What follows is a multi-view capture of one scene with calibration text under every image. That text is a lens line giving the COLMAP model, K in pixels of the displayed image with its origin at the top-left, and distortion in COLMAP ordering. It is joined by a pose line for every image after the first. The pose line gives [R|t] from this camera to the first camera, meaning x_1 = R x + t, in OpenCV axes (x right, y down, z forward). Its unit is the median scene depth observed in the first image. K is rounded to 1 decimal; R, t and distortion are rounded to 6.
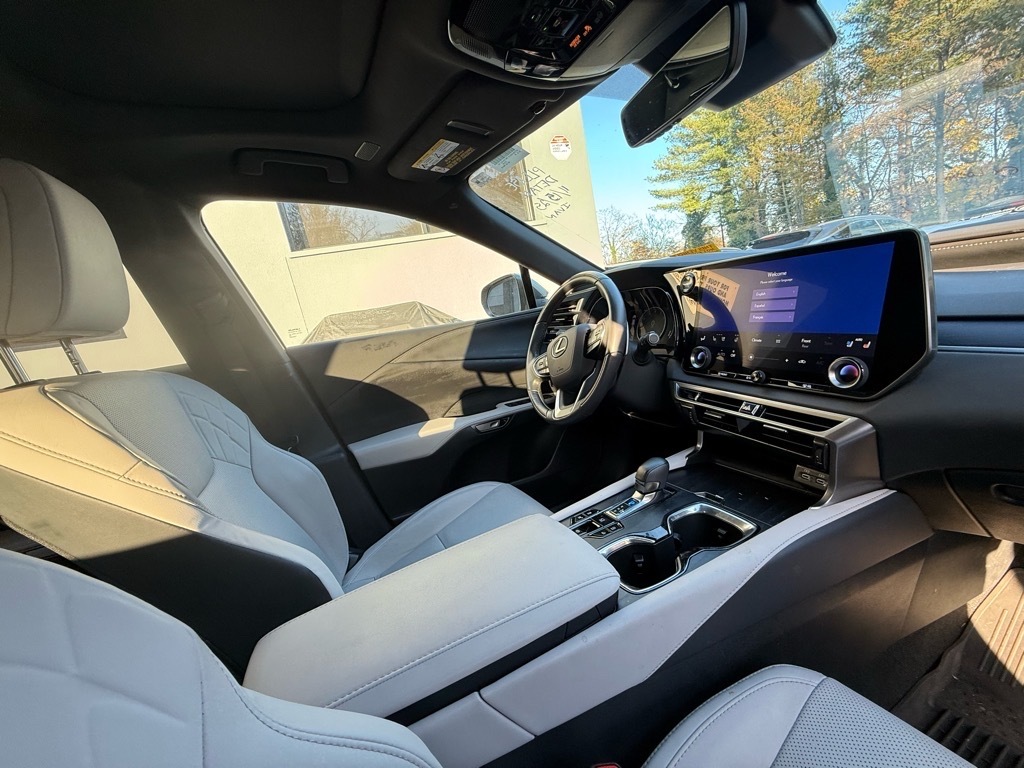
lens RADIAL K [[405.8, 0, 512.0], [0, 405.8, 384.0], [0, 0, 1]] dist [0.000867, -0.000060]
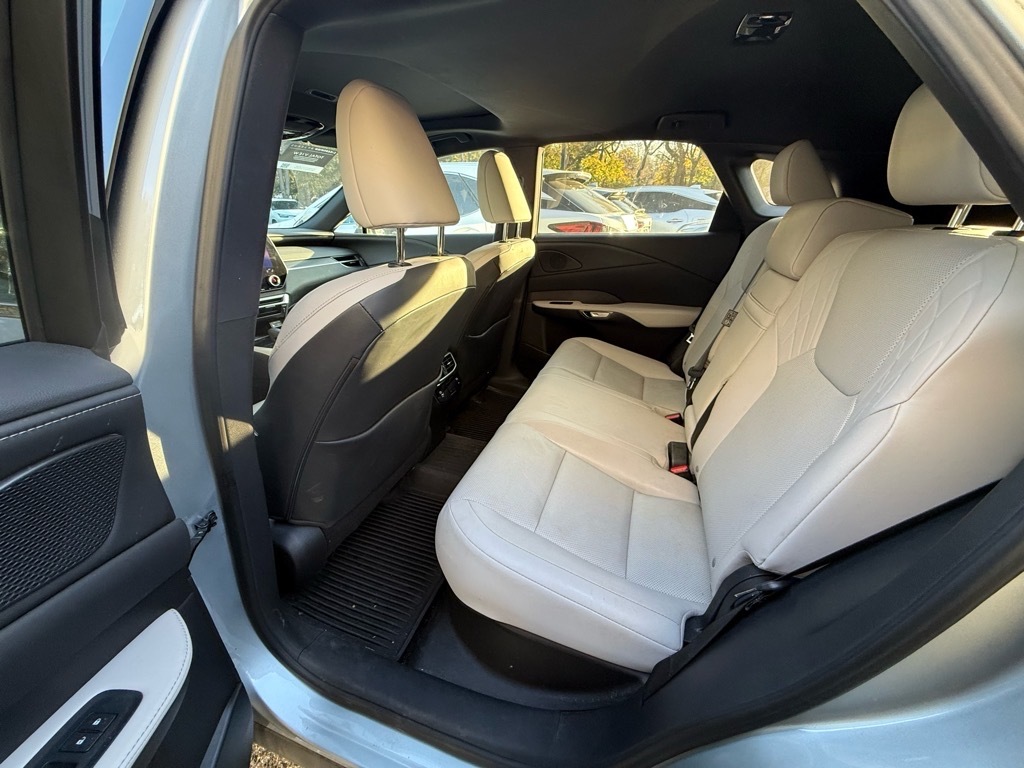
lens RADIAL K [[405.8, 0, 512.0], [0, 405.8, 384.0], [0, 0, 1]] dist [0.000867, -0.000060]
pose [[-0.709468, -0.120481, 0.694362, -1.464753], [0.245750, 0.881137, 0.403985, -0.076633], [-0.660501, 0.457255, -0.595531, 1.141151]]
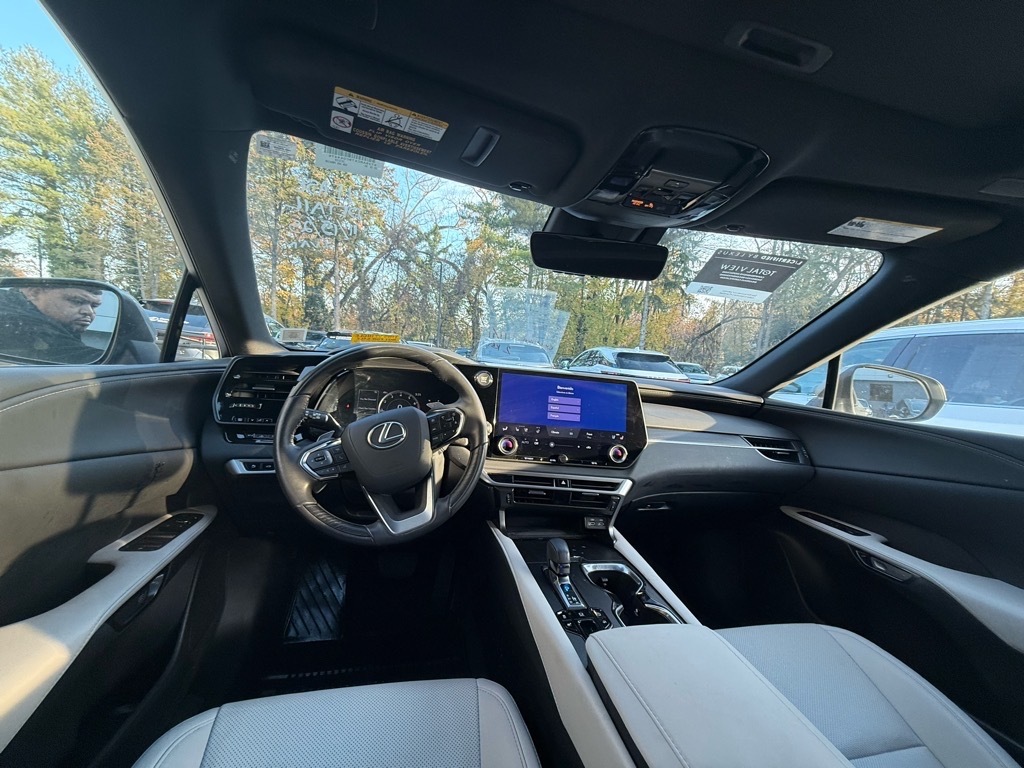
lens RADIAL K [[404.3, 0, 512.0], [0, 404.3, 384.0], [0, 0, 1]] dist [0.002102, 0.000052]
pose [[0.199498, 0.118740, 0.972677, -0.582845], [0.062047, 0.989108, -0.133472, -0.070491], [-0.977932, 0.086979, 0.189958, 0.636782]]
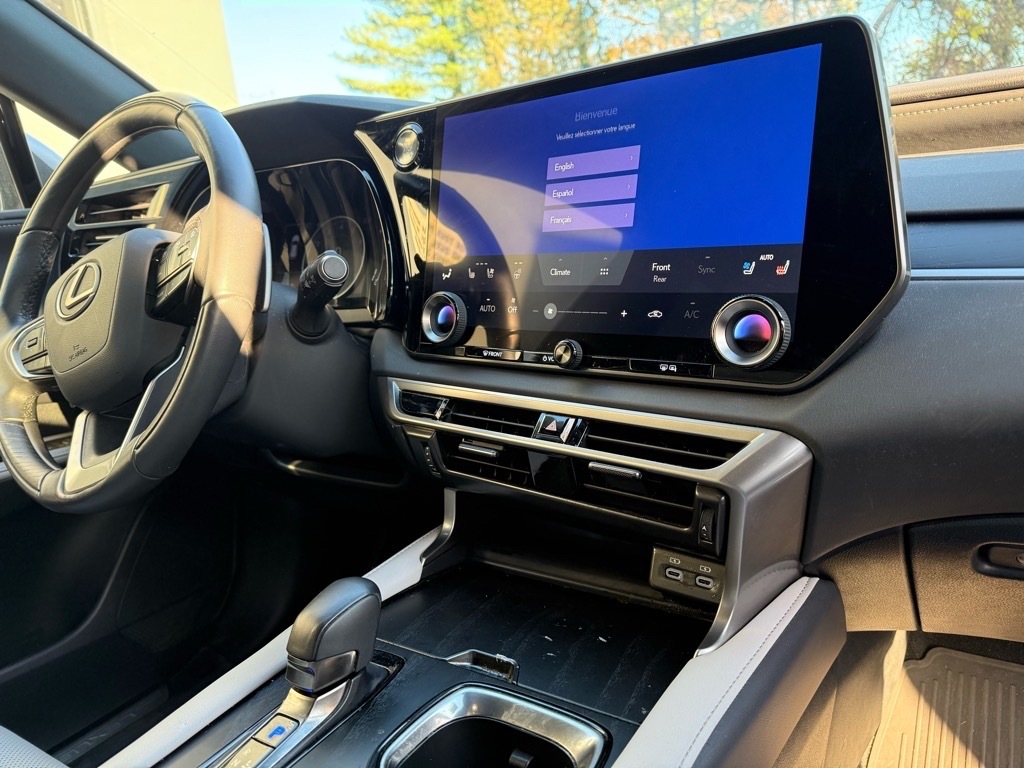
lens RADIAL K [[723.8, 0, 512.0], [0, 723.8, 384.0], [0, 0, 1]] dist [0.026249, -0.002954]
pose [[0.854120, -0.020612, 0.519667, 0.109785], [0.041082, 0.998766, -0.027906, 0.024160], [-0.518451, 0.045184, 0.853913, 0.268173]]
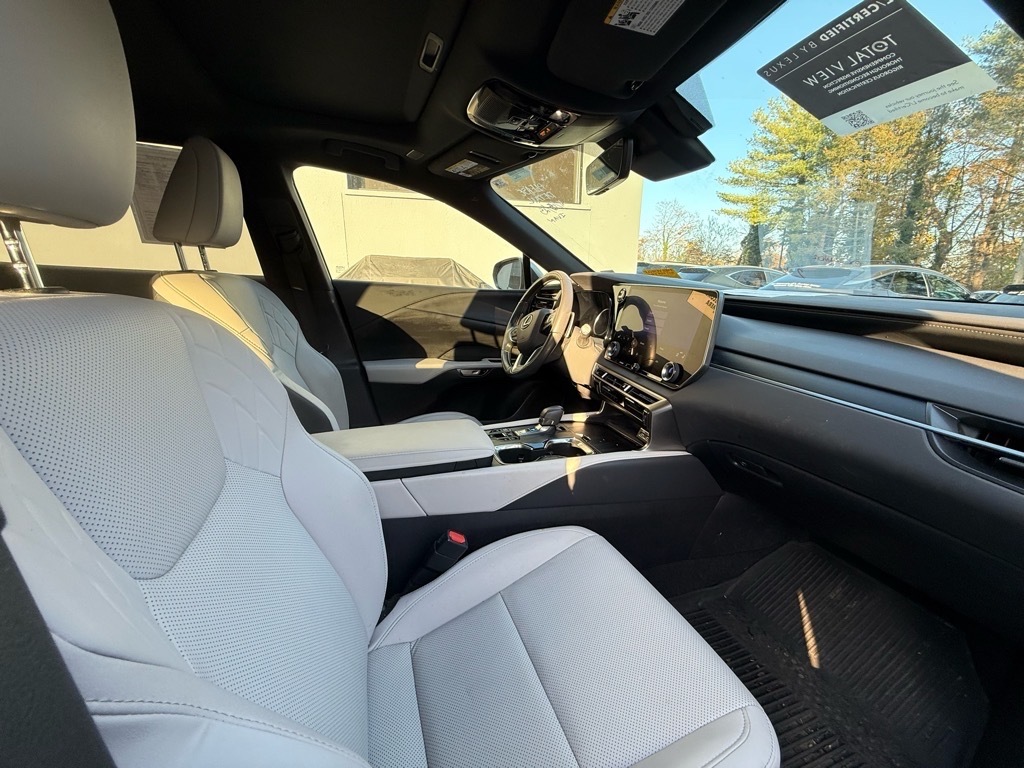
lens RADIAL K [[405.8, 0, 512.0], [0, 405.8, 384.0], [0, 0, 1]] dist [0.000867, -0.000060]
pose [[0.974482, 0.221030, -0.039111, 0.170261], [-0.217893, 0.973337, 0.071678, 0.024159], [0.053911, -0.061327, 0.996661, -0.366026]]
